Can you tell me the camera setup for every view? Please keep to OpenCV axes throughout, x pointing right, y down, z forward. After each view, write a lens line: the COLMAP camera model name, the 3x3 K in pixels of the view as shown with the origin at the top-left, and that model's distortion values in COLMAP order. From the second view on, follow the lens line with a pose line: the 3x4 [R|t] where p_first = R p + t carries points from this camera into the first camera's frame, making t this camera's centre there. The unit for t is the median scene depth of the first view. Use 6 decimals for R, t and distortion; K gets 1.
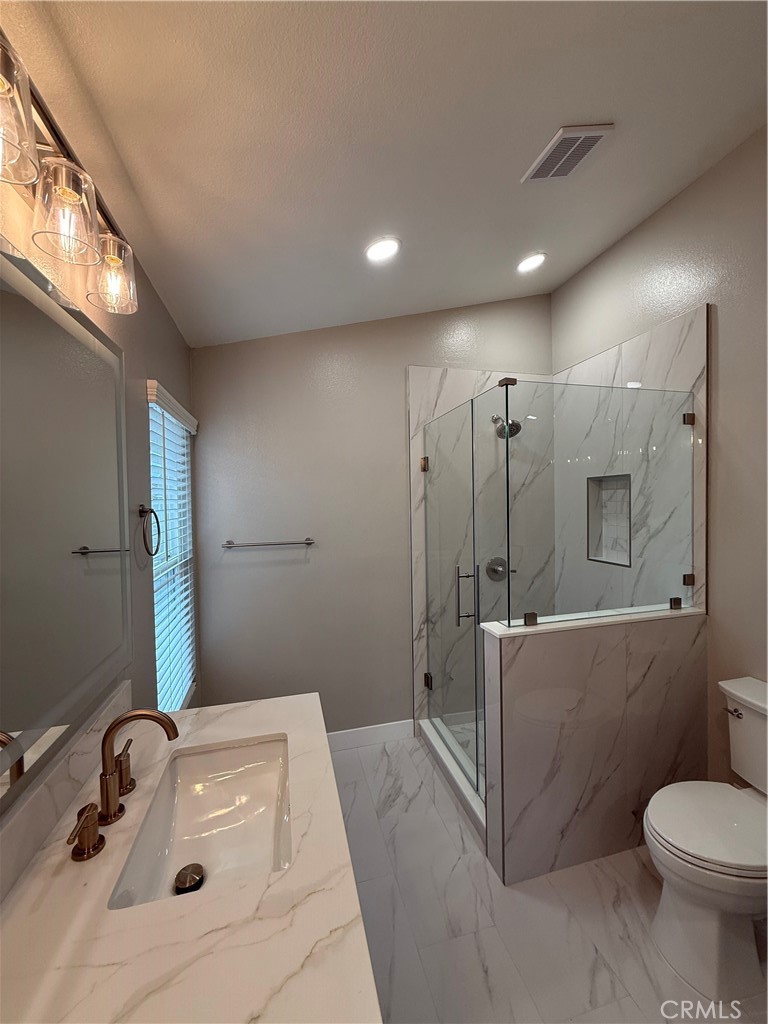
lens RADIAL K [[407.1, 0, 385.5], [0, 407.1, 510.0], [0, 0, 1]] dist [0.001148, -0.000063]
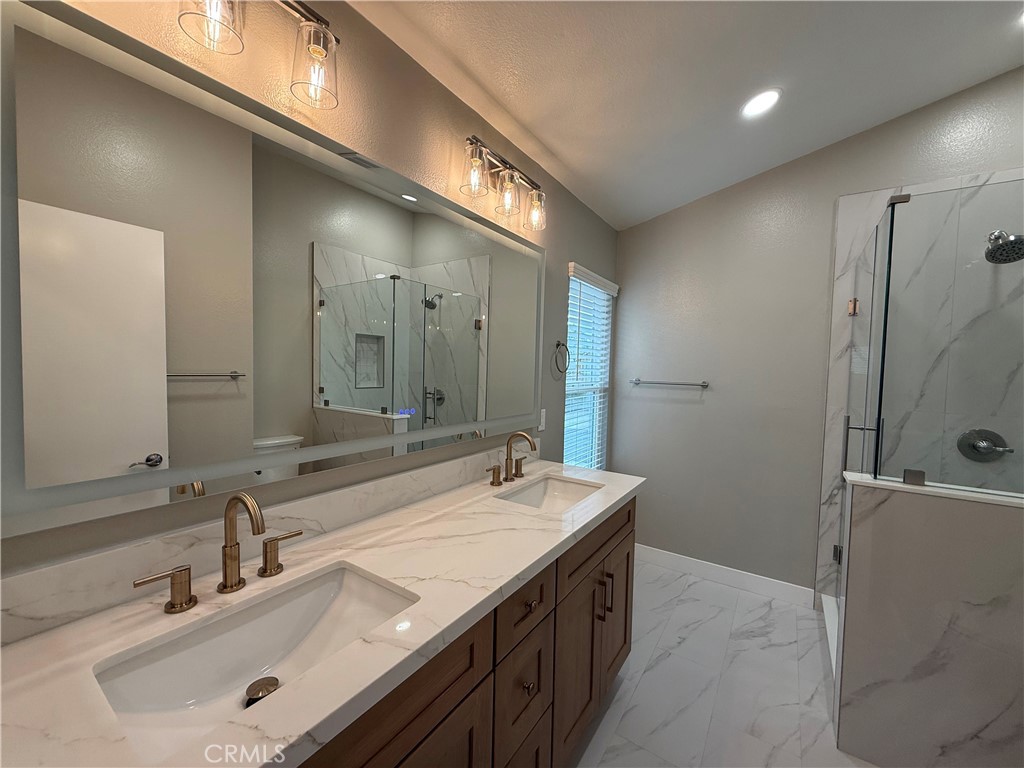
lens RADIAL K [[407.1, 0, 509.9], [0, 407.1, 384.4], [0, 0, 1]] dist [0.001148, -0.000063]
pose [[0.659312, 0.069255, -0.748673, 0.313955], [-0.056479, 0.997497, 0.042534, 0.064061], [0.749745, 0.014241, 0.661574, -0.140020]]
